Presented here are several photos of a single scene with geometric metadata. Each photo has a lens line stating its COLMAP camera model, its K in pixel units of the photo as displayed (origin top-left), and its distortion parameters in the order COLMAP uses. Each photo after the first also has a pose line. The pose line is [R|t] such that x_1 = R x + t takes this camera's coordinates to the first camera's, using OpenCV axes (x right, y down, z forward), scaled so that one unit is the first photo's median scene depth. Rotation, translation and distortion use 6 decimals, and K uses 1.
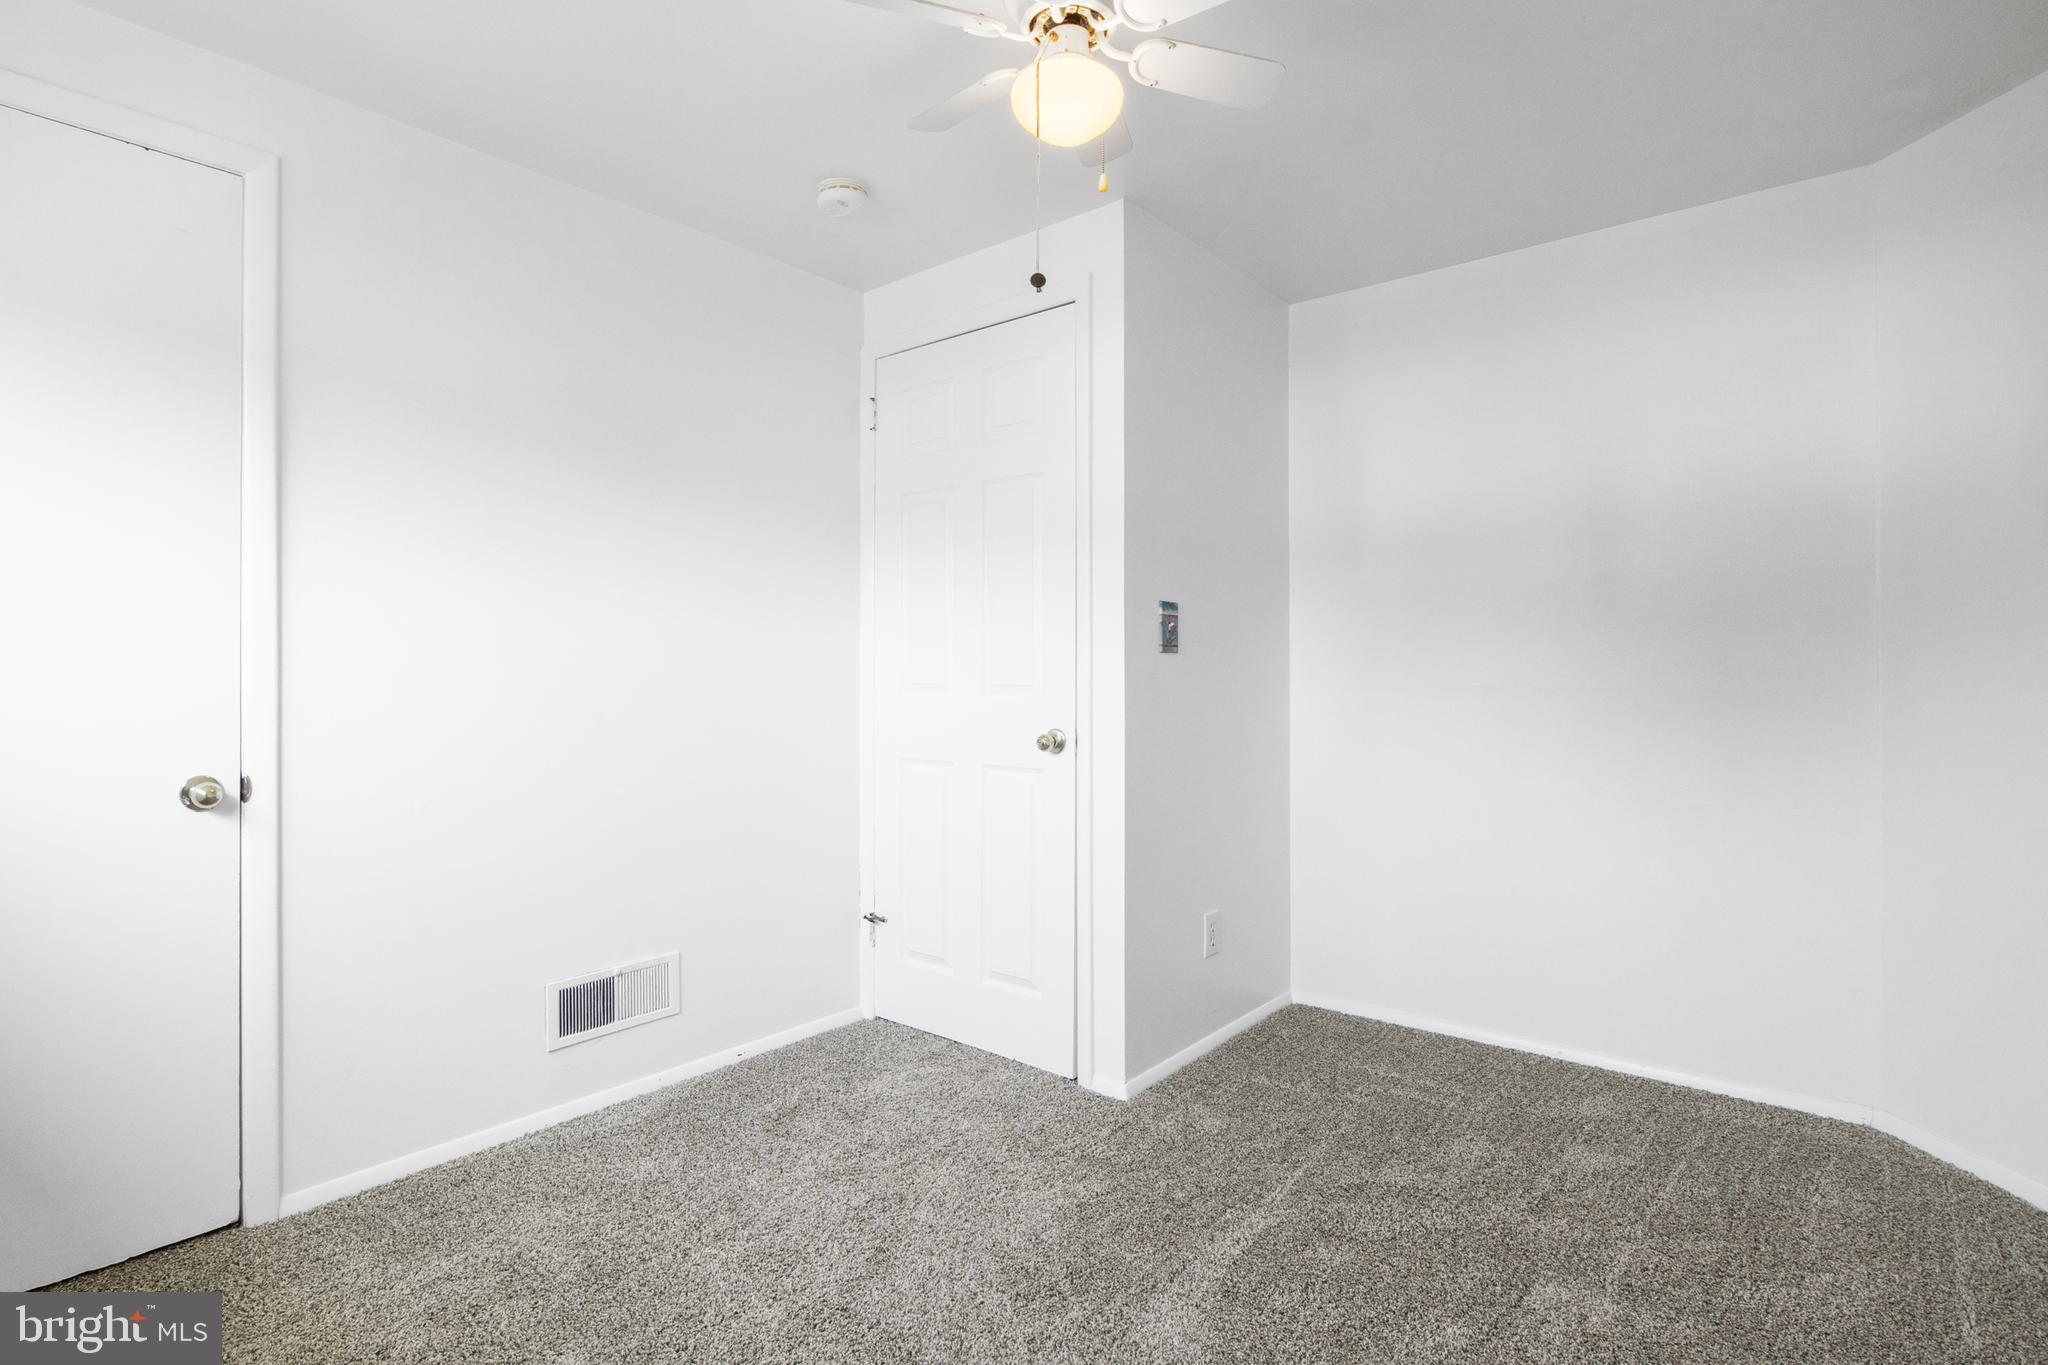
lens RADIAL K [[1031.0, 0, 1020.5], [0, 1031.0, 677.8], [0, 0, 1]] dist [-0.008811, -0.000721]
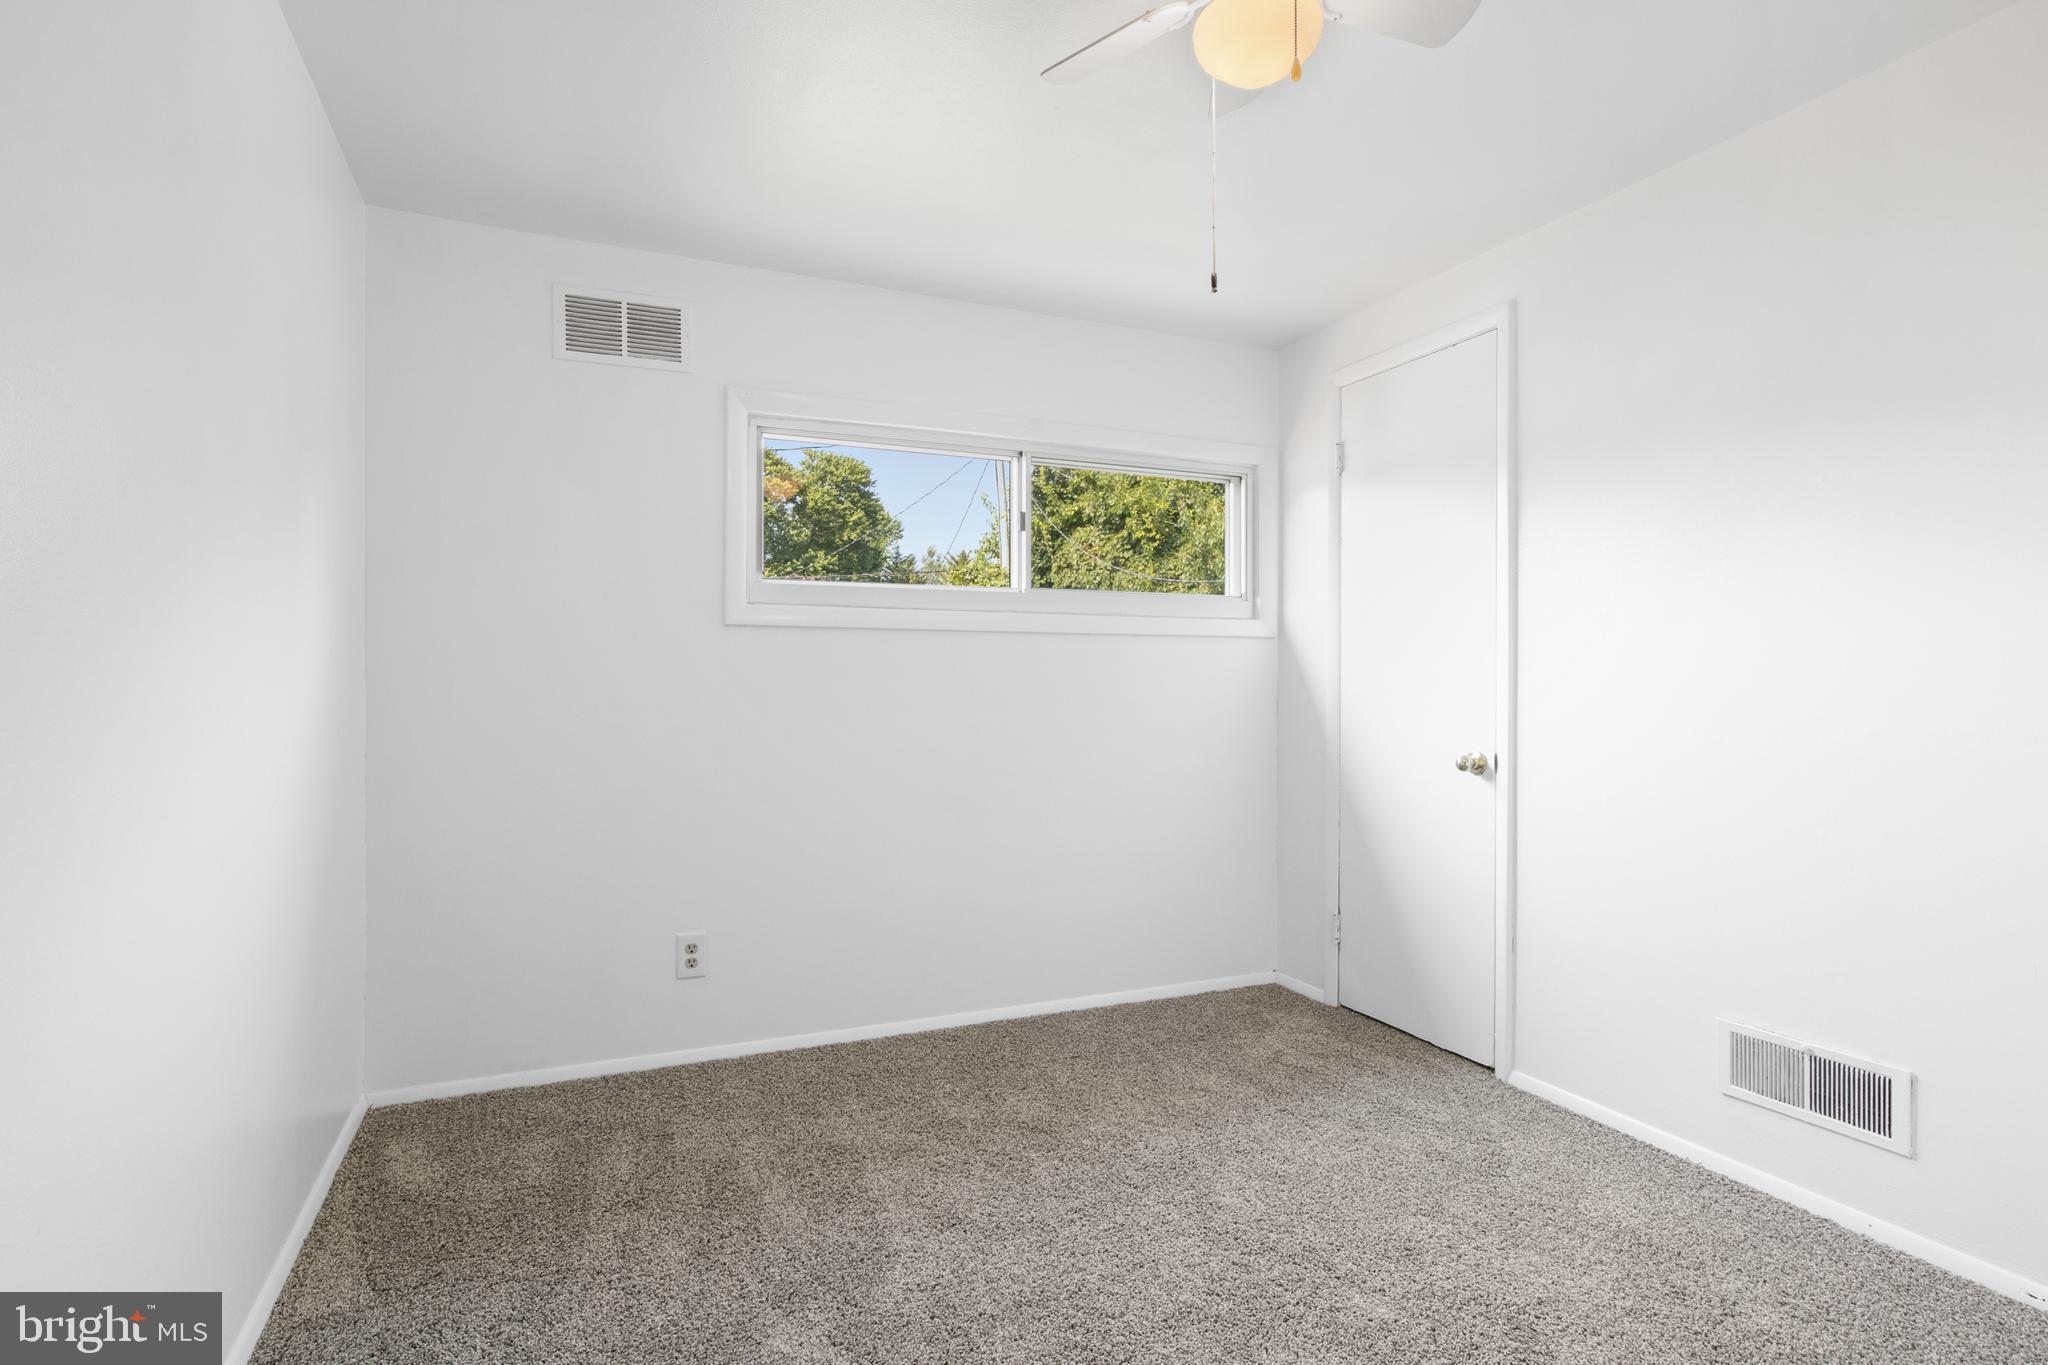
lens RADIAL K [[1031.0, 0, 1023.1], [0, 1031.0, 688.2], [0, 0, 1]] dist [-0.008811, -0.000721]
pose [[-0.456426, 0.001069, -0.889761, 0.767182], [-0.008193, 0.999952, 0.005404, 0.002507], [0.889724, 0.009756, -0.456395, 1.024356]]
